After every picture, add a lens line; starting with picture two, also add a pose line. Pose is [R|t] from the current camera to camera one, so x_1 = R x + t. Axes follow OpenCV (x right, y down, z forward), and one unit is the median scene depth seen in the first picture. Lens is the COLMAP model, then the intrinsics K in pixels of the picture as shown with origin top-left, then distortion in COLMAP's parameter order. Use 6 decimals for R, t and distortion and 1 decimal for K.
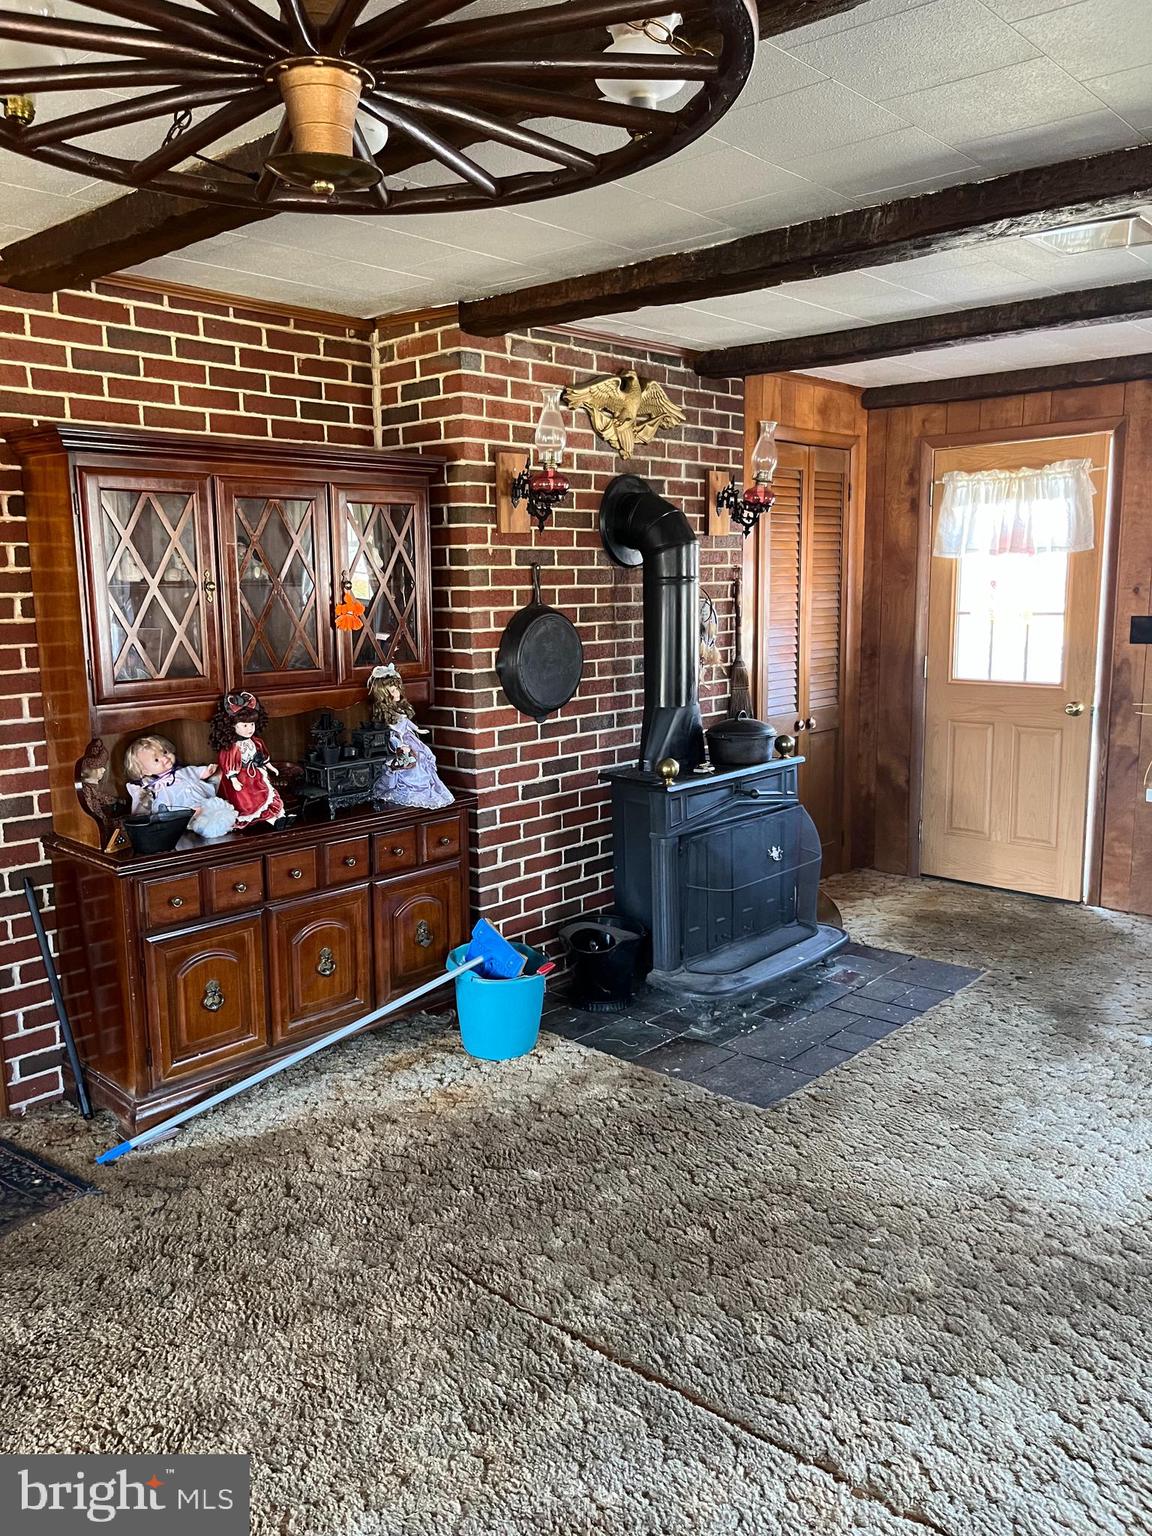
lens RADIAL K [[1158.8, 0, 565.2], [0, 1158.8, 764.3], [0, 0, 1]] dist [-0.002354, -0.042098]
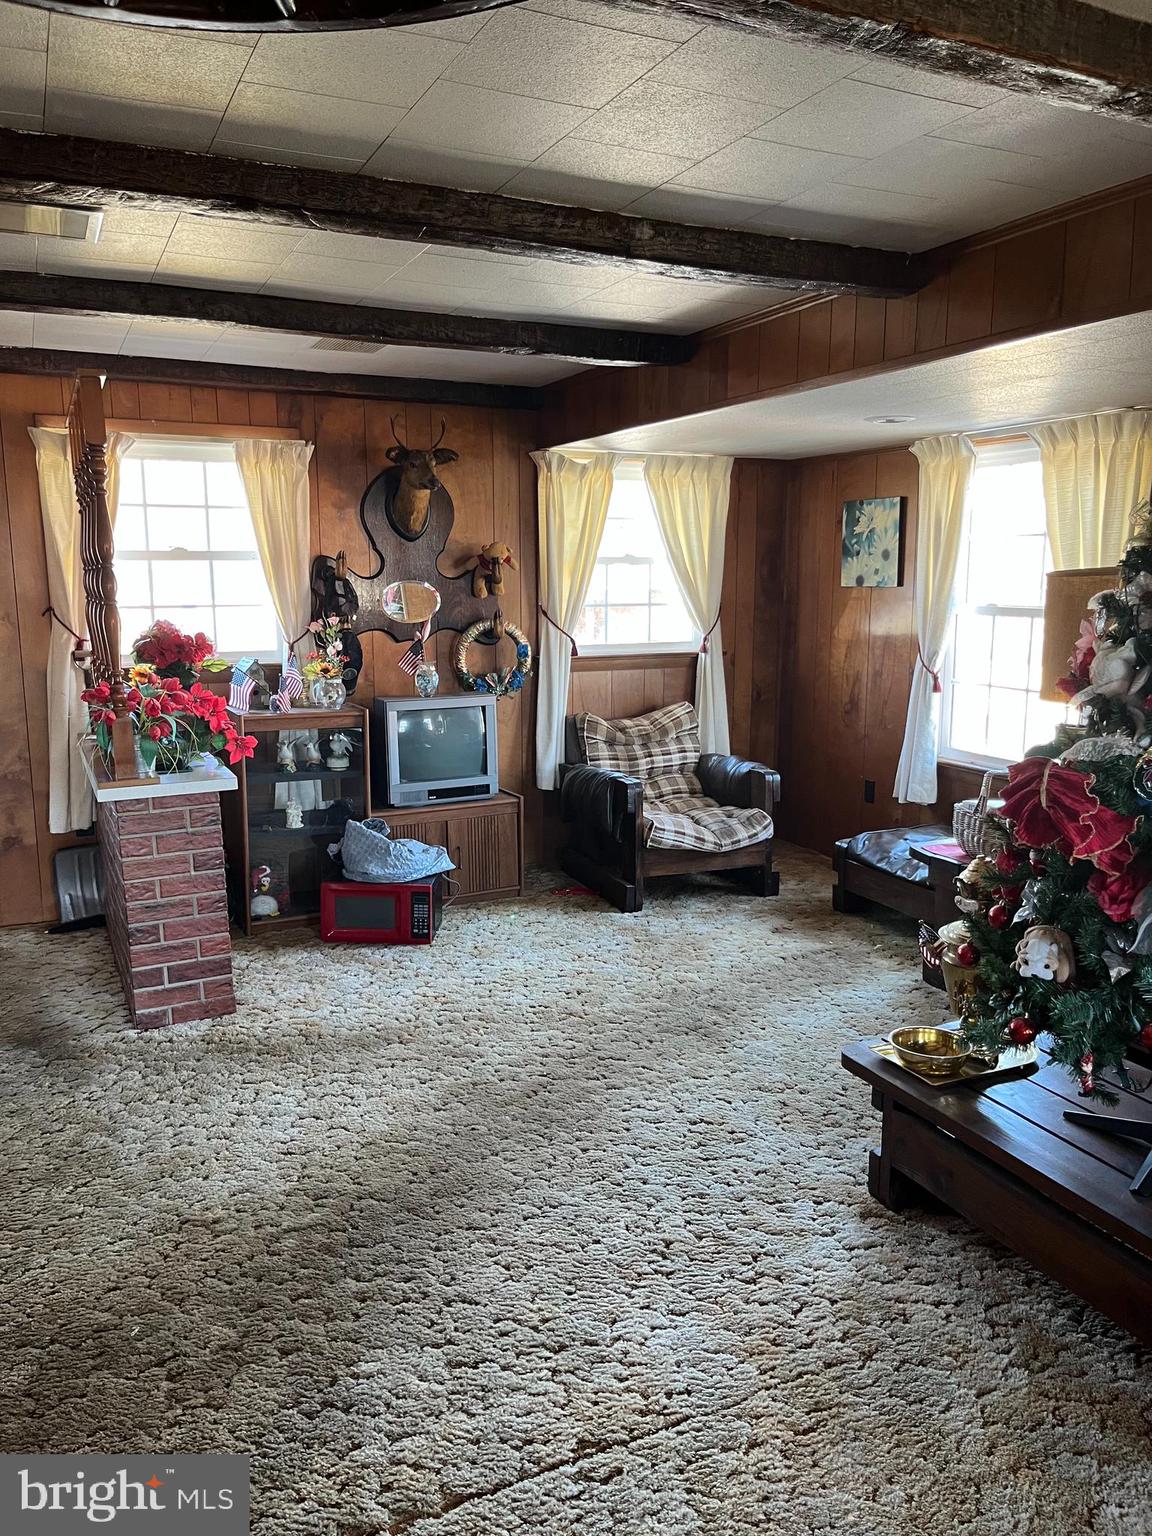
lens RADIAL K [[1158.8, 0, 565.4], [0, 1158.8, 761.7], [0, 0, 1]] dist [-0.002354, -0.042098]
pose [[0.399611, -0.156575, 0.903214, -0.411554], [0.163806, 0.981643, 0.097698, -0.059210], [-0.901930, 0.108911, 0.417923, 0.365085]]
